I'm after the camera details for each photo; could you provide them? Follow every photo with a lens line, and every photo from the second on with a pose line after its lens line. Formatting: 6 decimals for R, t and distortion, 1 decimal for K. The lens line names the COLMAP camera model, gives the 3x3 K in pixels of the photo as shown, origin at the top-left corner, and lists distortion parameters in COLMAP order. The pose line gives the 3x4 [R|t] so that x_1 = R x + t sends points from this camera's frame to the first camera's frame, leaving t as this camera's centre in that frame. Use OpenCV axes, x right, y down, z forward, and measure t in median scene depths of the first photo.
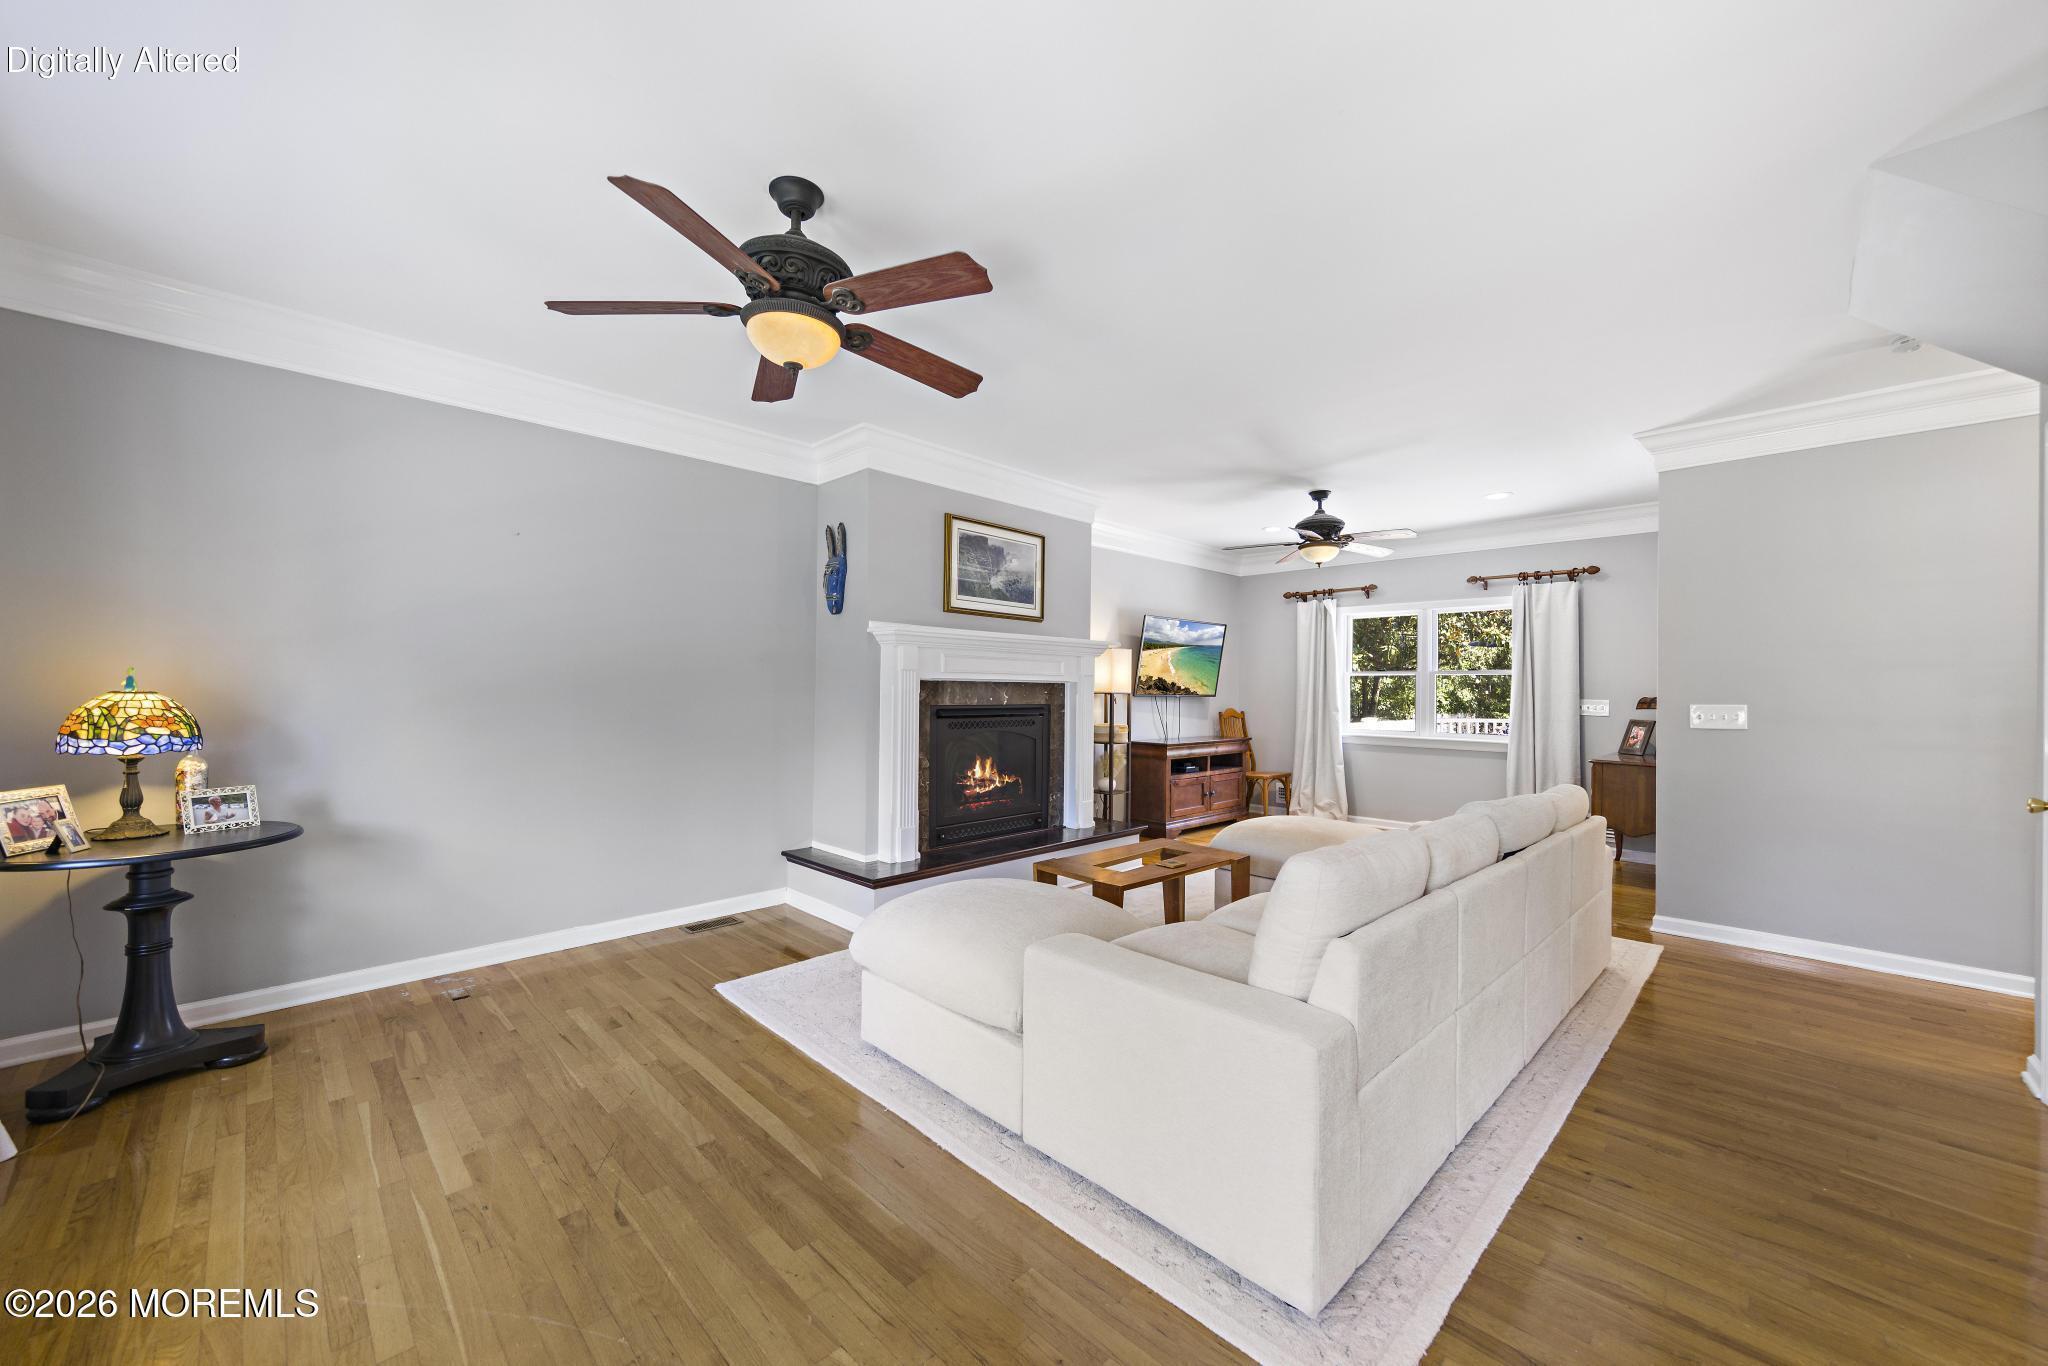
lens RADIAL K [[776.0, 0, 1024.0], [0, 776.0, 683.0], [0, 0, 1]] dist [0.000556, 0.000072]
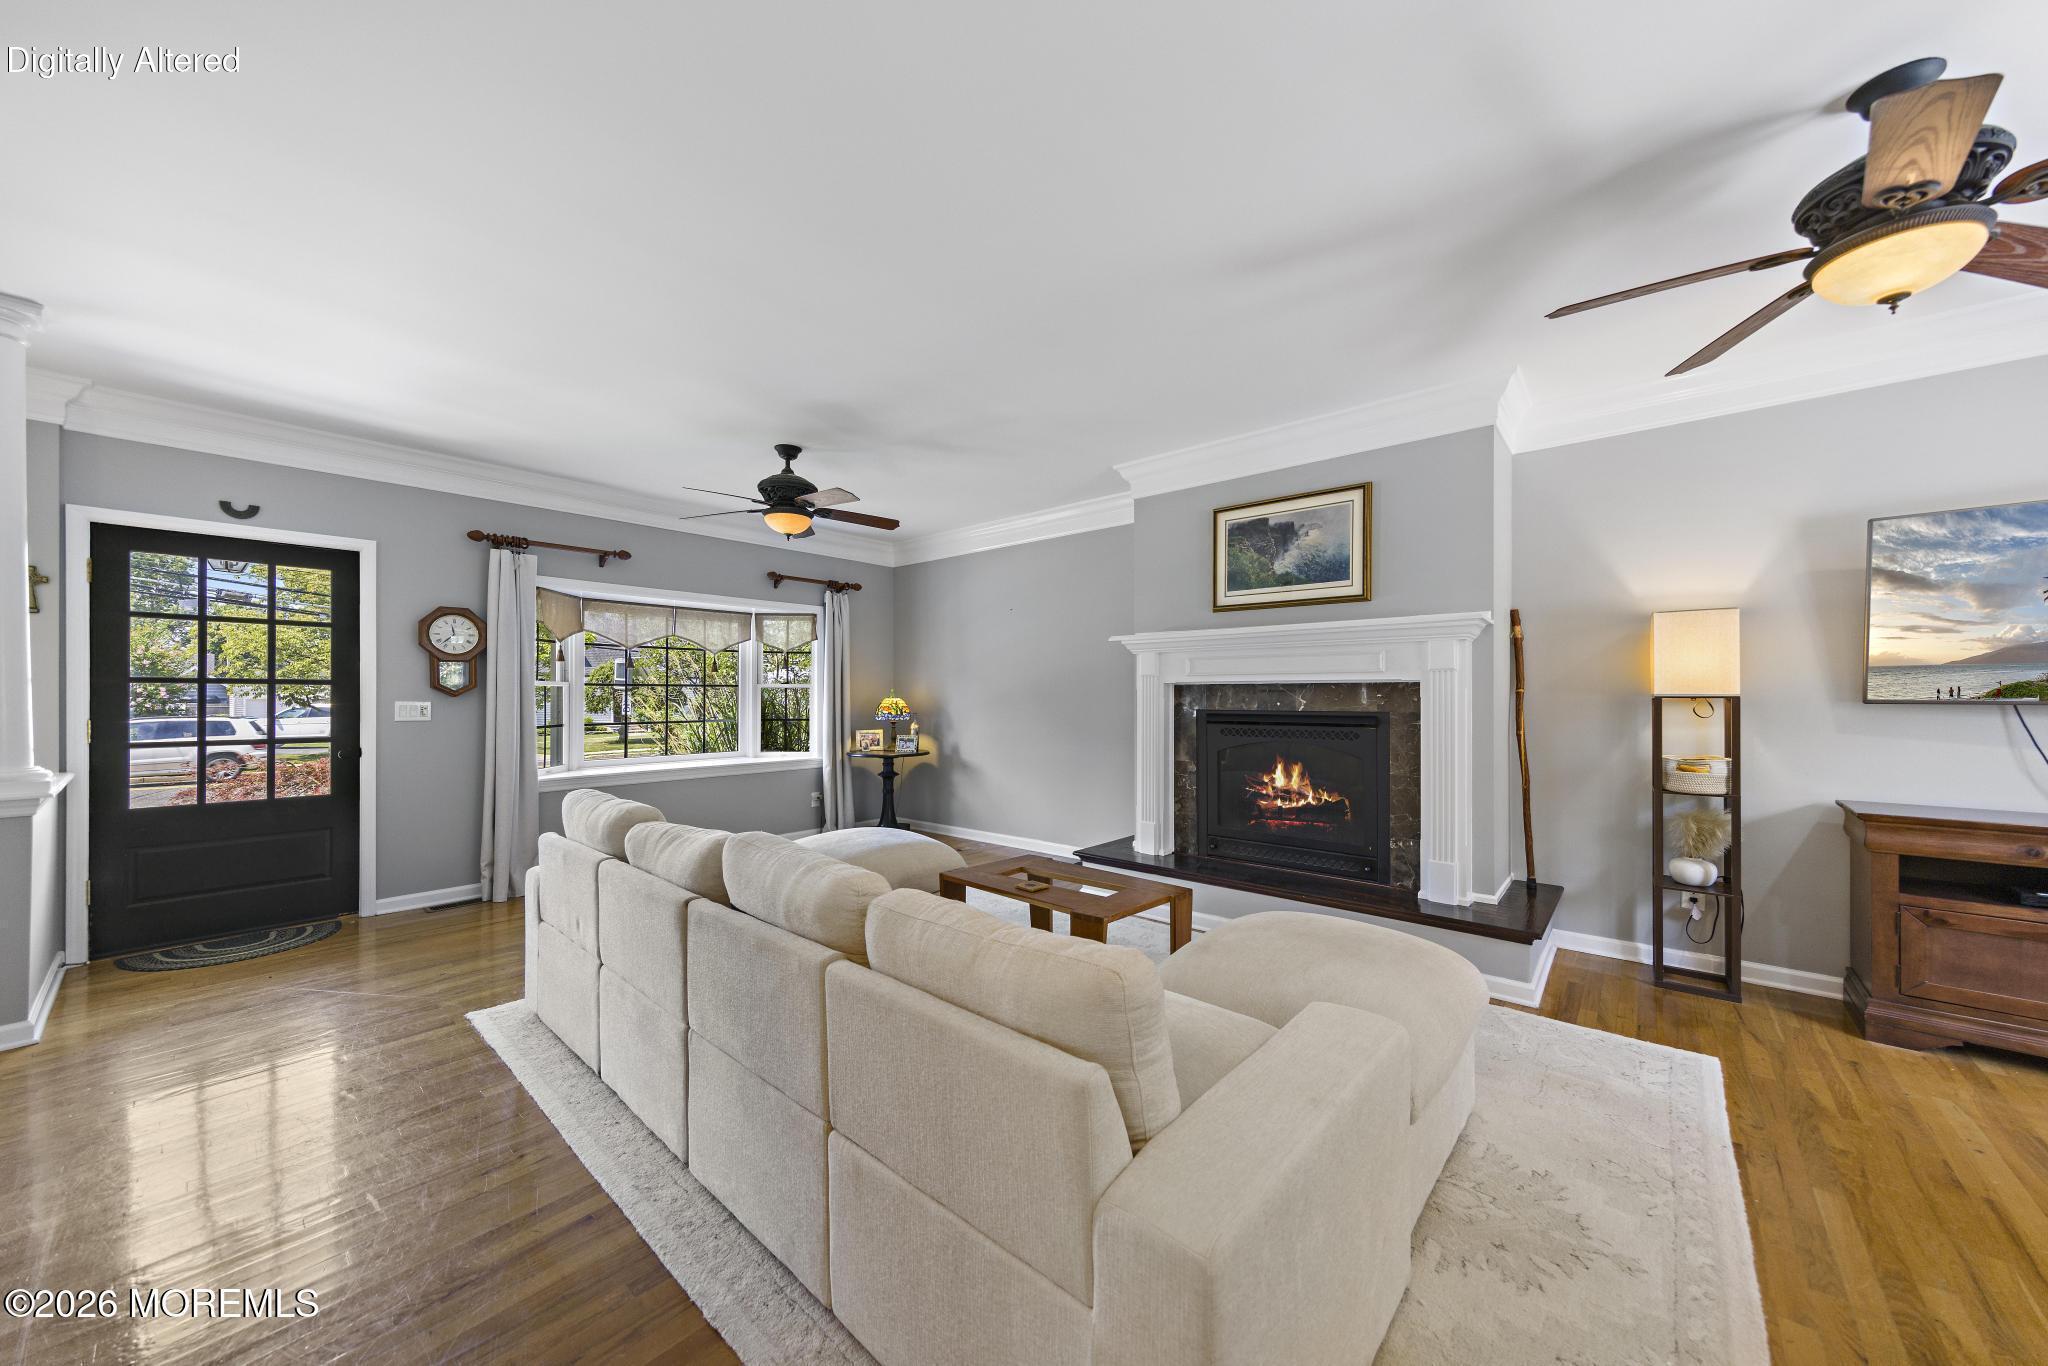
lens RADIAL K [[720.9, 0, 1035.1], [0, 720.9, 693.9], [0, 0, 1]] dist [0.000029, 0.000020]
pose [[0.079214, -0.010500, -0.996802, 0.722220], [0.009226, 0.999909, -0.009800, 0.014902], [0.996815, -0.008420, 0.079304, 0.667879]]
